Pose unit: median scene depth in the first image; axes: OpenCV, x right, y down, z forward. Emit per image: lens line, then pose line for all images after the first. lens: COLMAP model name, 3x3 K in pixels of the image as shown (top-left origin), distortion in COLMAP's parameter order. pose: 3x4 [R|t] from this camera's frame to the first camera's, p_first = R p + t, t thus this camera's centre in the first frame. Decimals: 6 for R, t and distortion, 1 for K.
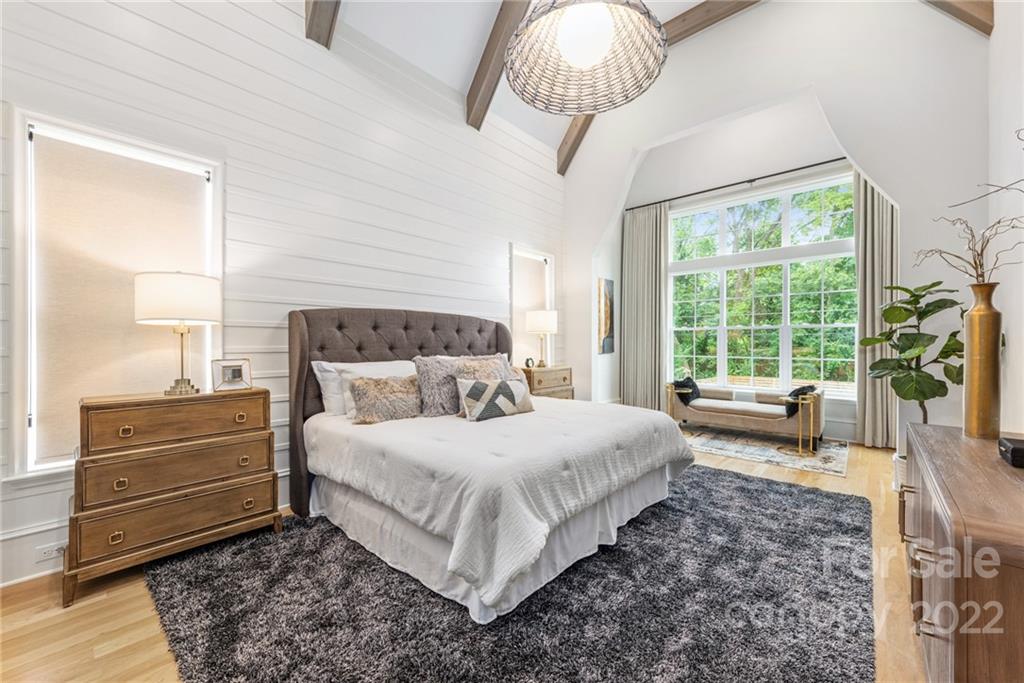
lens RADIAL K [[399.7, 0, 517.5], [0, 399.7, 341.6], [0, 0, 1]] dist [0.002838, -0.000762]
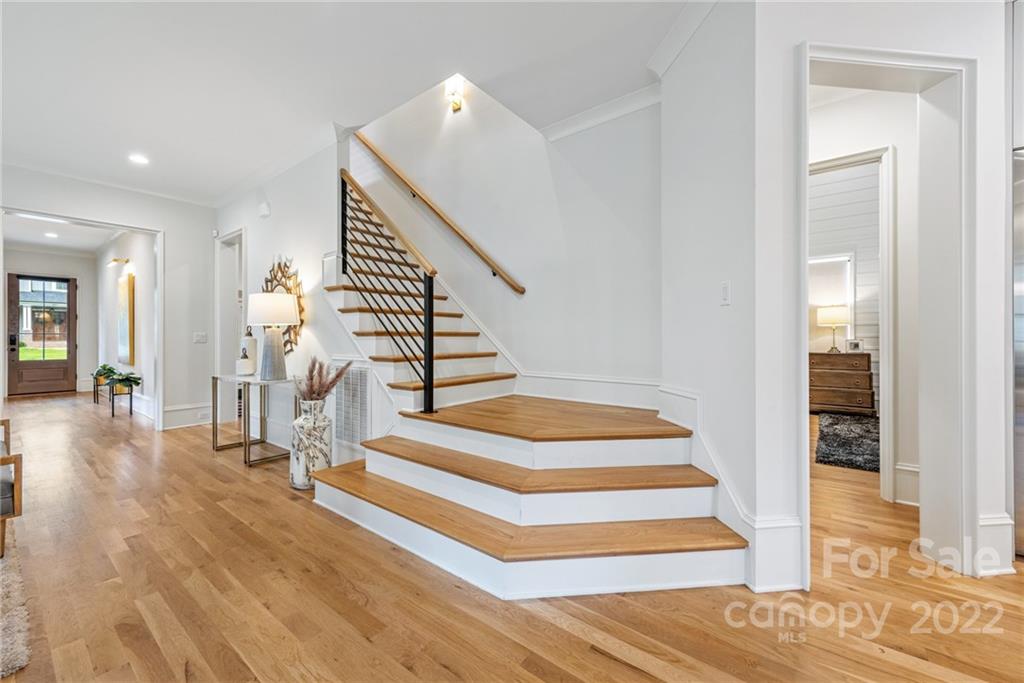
lens RADIAL K [[399.7, 0, 515.0], [0, 399.7, 336.9], [0, 0, 1]] dist [0.002838, -0.000762]
pose [[0.074803, 0.004411, -0.997189, 1.253134], [0.005214, 0.999975, 0.004814, 0.005679], [0.997185, -0.005560, 0.074778, -0.983268]]
